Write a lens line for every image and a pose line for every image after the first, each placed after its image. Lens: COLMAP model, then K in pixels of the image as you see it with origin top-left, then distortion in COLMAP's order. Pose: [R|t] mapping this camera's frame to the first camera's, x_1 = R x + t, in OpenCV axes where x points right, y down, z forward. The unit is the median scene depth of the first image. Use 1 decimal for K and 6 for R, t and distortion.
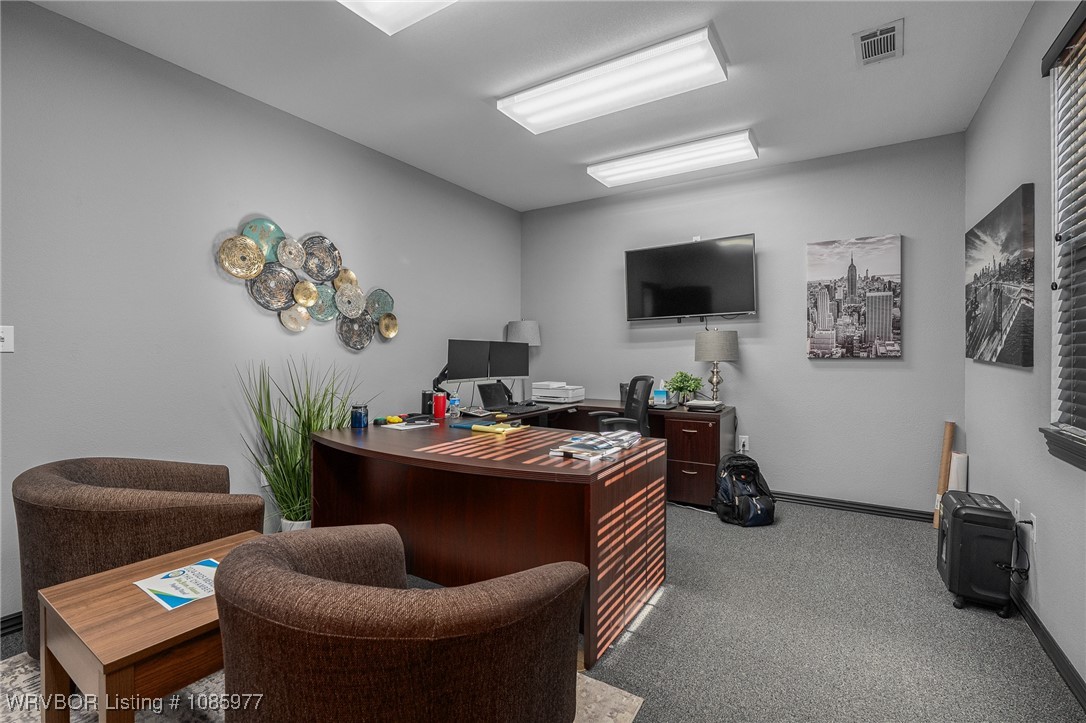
lens RADIAL K [[493.5, 0, 544.5], [0, 493.5, 359.4], [0, 0, 1]] dist [-0.006263, 0.000461]
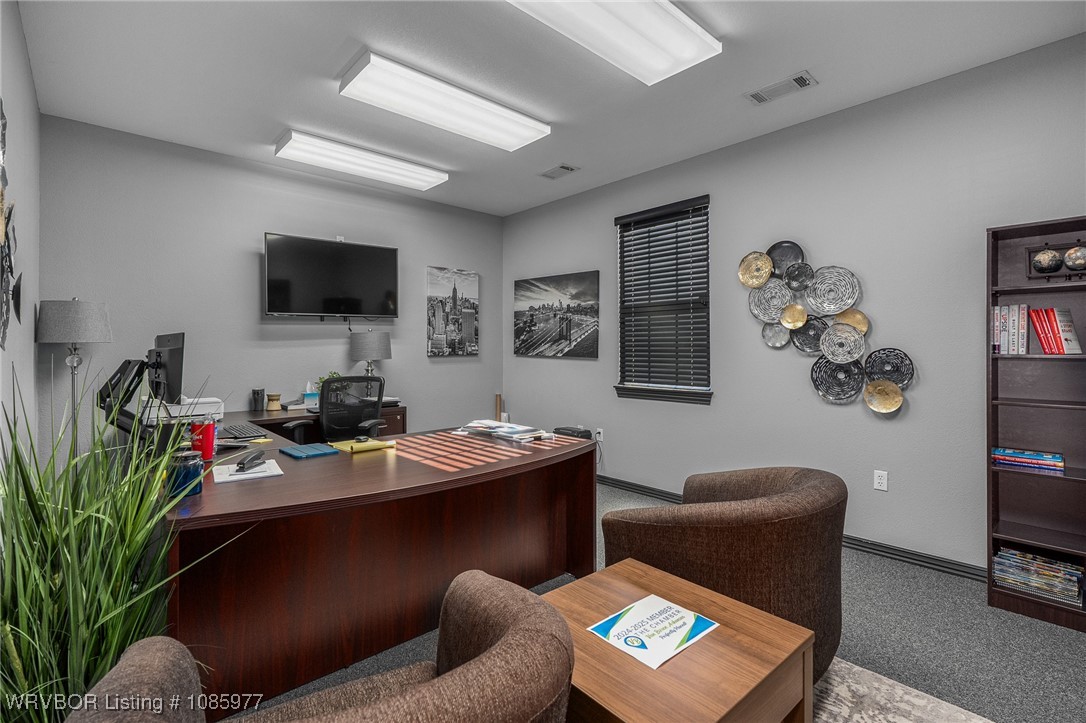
lens RADIAL K [[493.5, 0, 549.2], [0, 493.5, 355.8], [0, 0, 1]] dist [-0.006263, 0.000461]
pose [[0.261287, -0.013367, 0.965169, -0.637112], [0.015311, 0.999836, 0.009703, -0.010892], [-0.965140, 0.012242, 0.261449, 0.382127]]
